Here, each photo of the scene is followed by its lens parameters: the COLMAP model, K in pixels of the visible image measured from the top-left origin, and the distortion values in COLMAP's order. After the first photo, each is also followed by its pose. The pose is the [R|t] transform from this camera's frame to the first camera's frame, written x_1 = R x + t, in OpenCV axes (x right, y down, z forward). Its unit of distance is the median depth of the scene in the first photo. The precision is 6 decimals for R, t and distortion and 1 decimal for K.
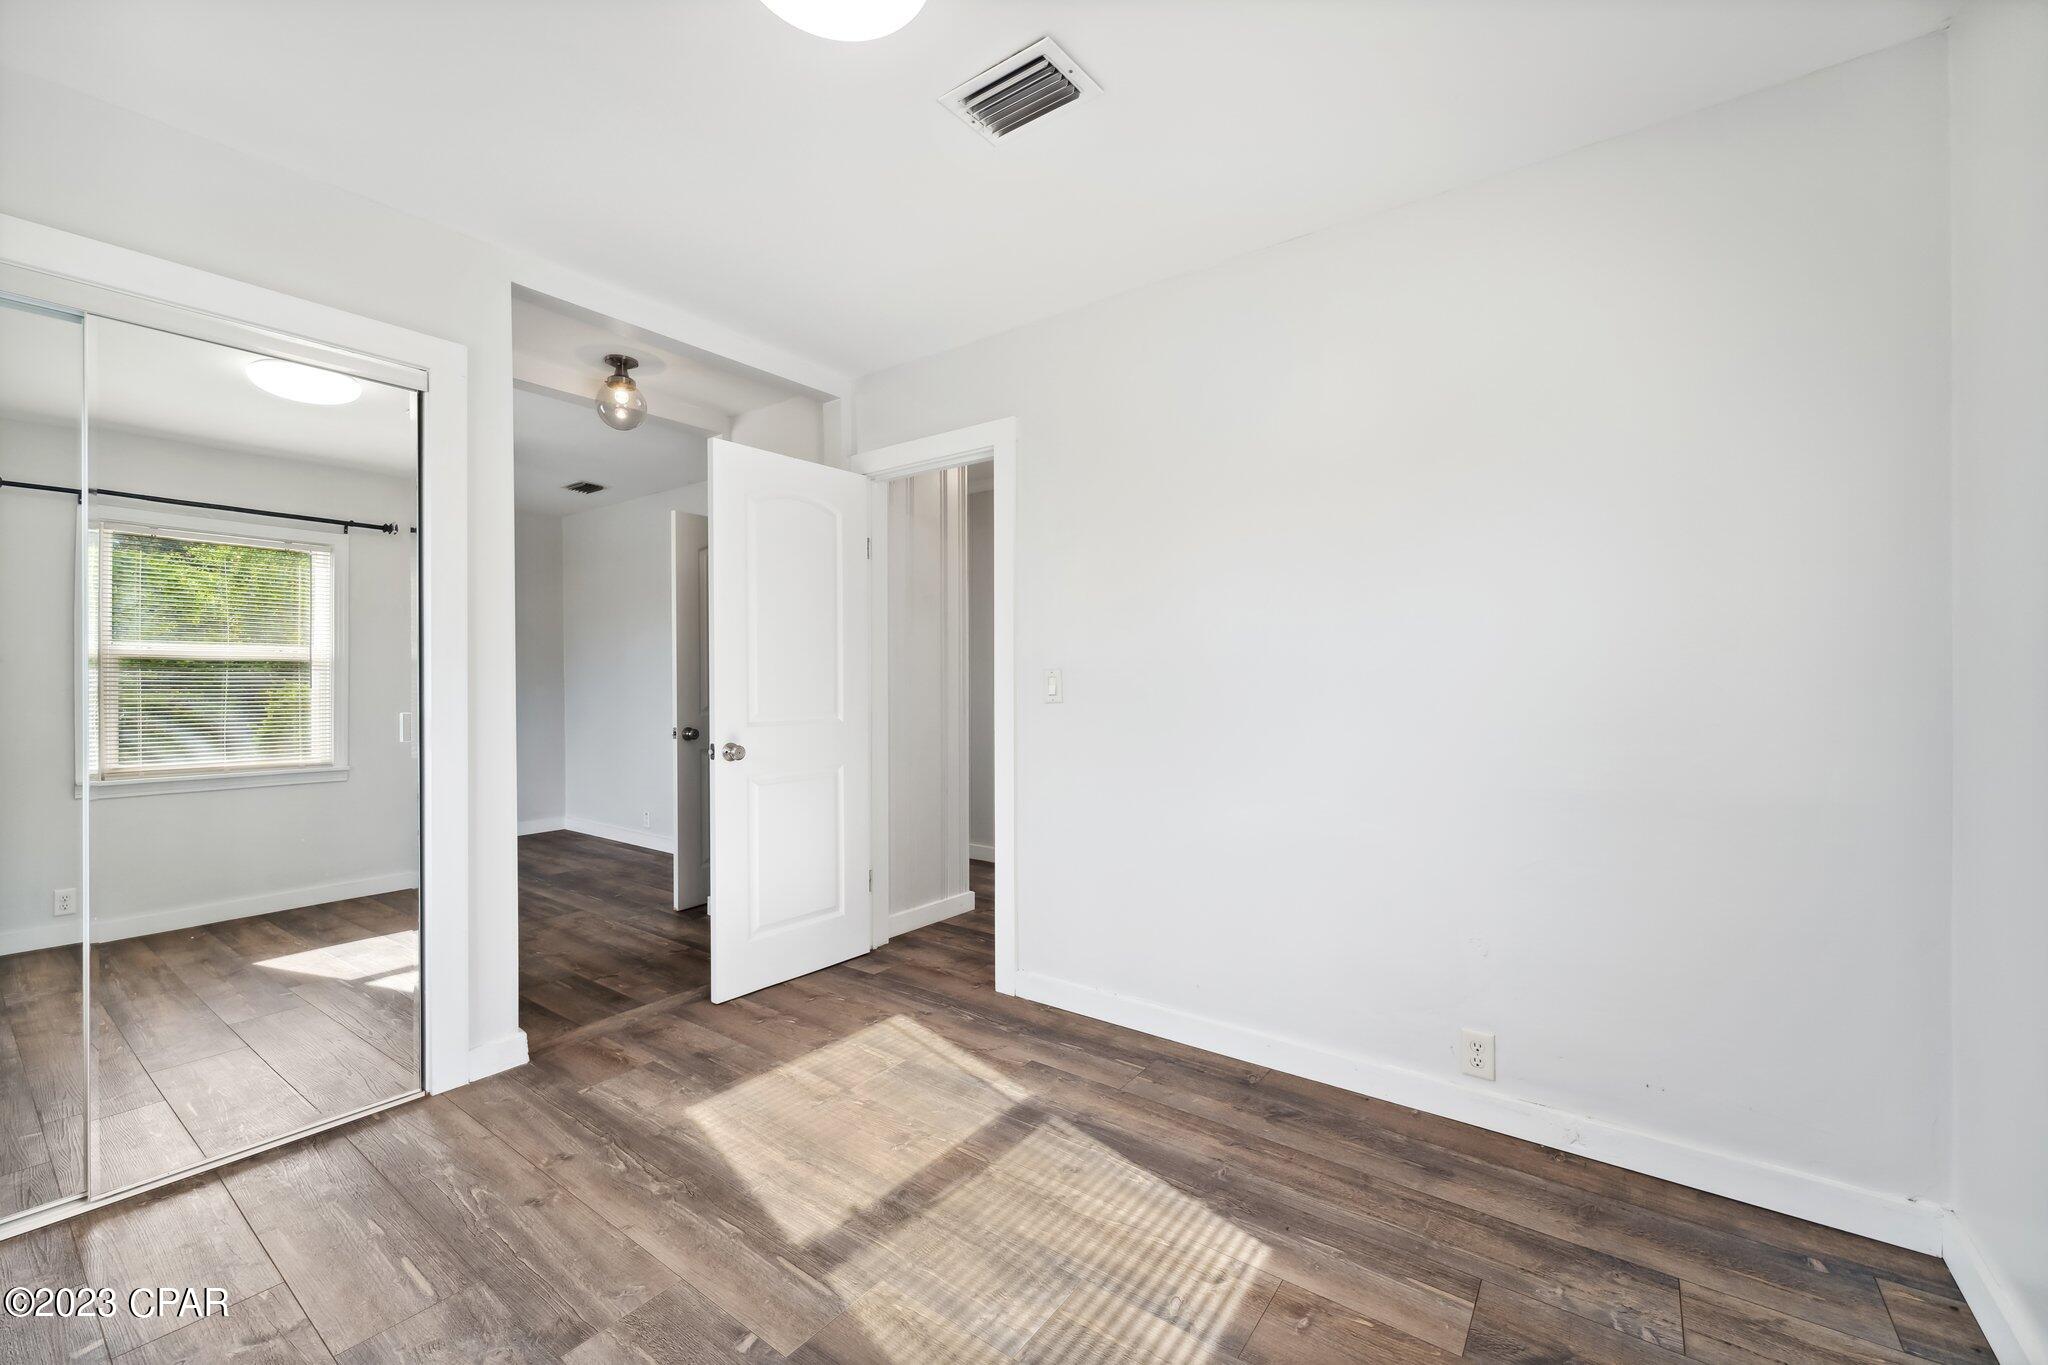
lens RADIAL K [[821.4, 0, 1033.6], [0, 821.4, 685.6], [0, 0, 1]] dist [0.000333, -0.001015]
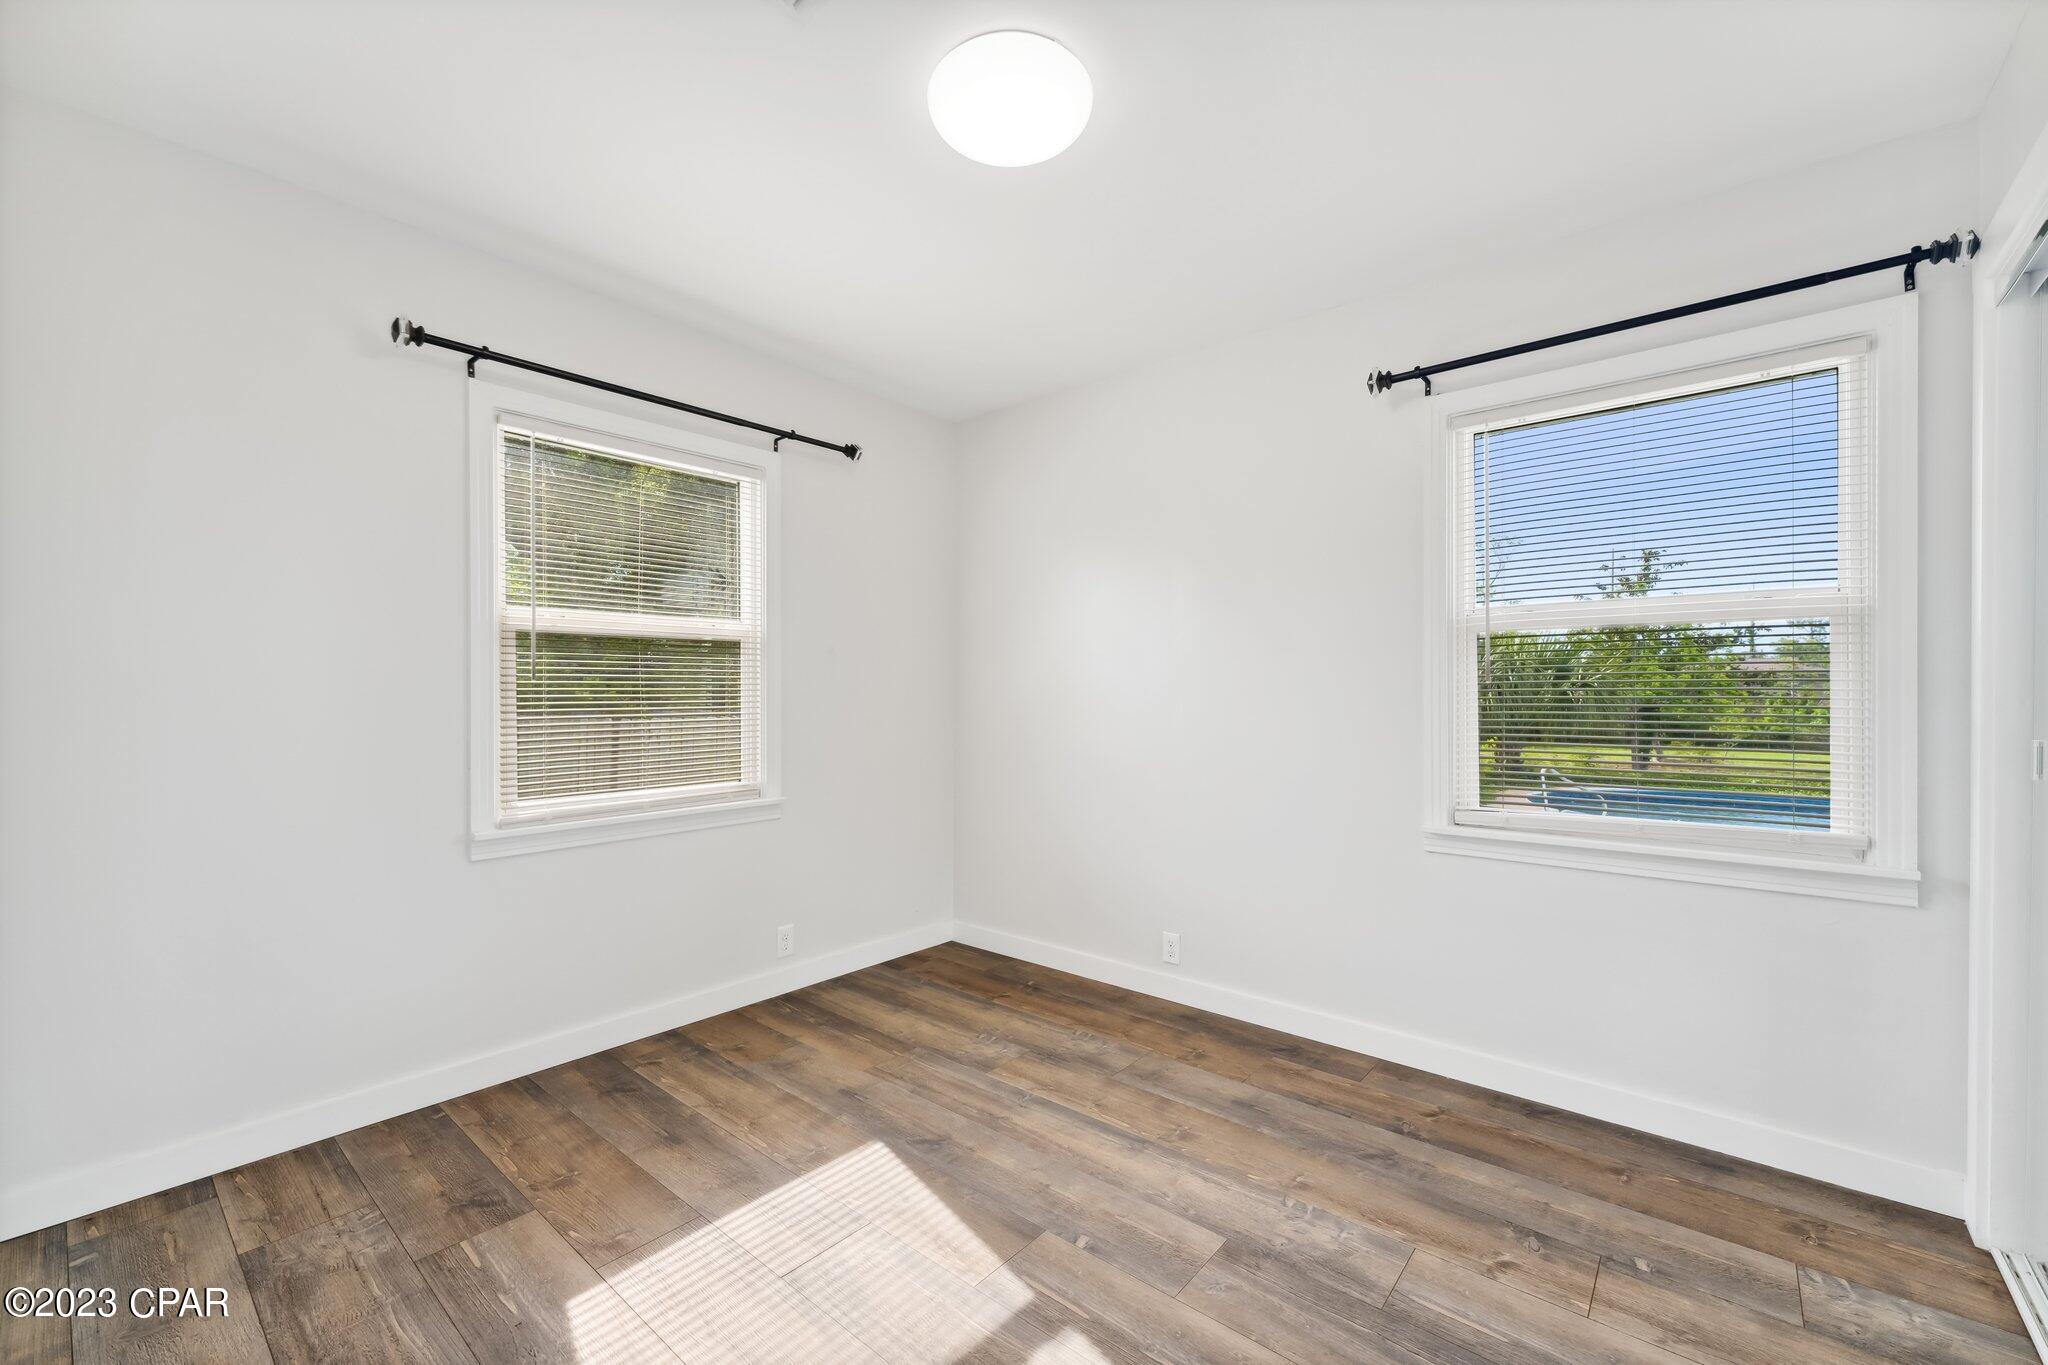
lens RADIAL K [[821.4, 0, 1022.0], [0, 821.4, 686.6], [0, 0, 1]] dist [0.000333, -0.001015]
pose [[-0.997153, 0.000330, 0.075400, -0.322482], [-0.000078, 0.999985, -0.005405, -0.013539], [-0.075401, -0.005396, -0.997139, 2.039092]]
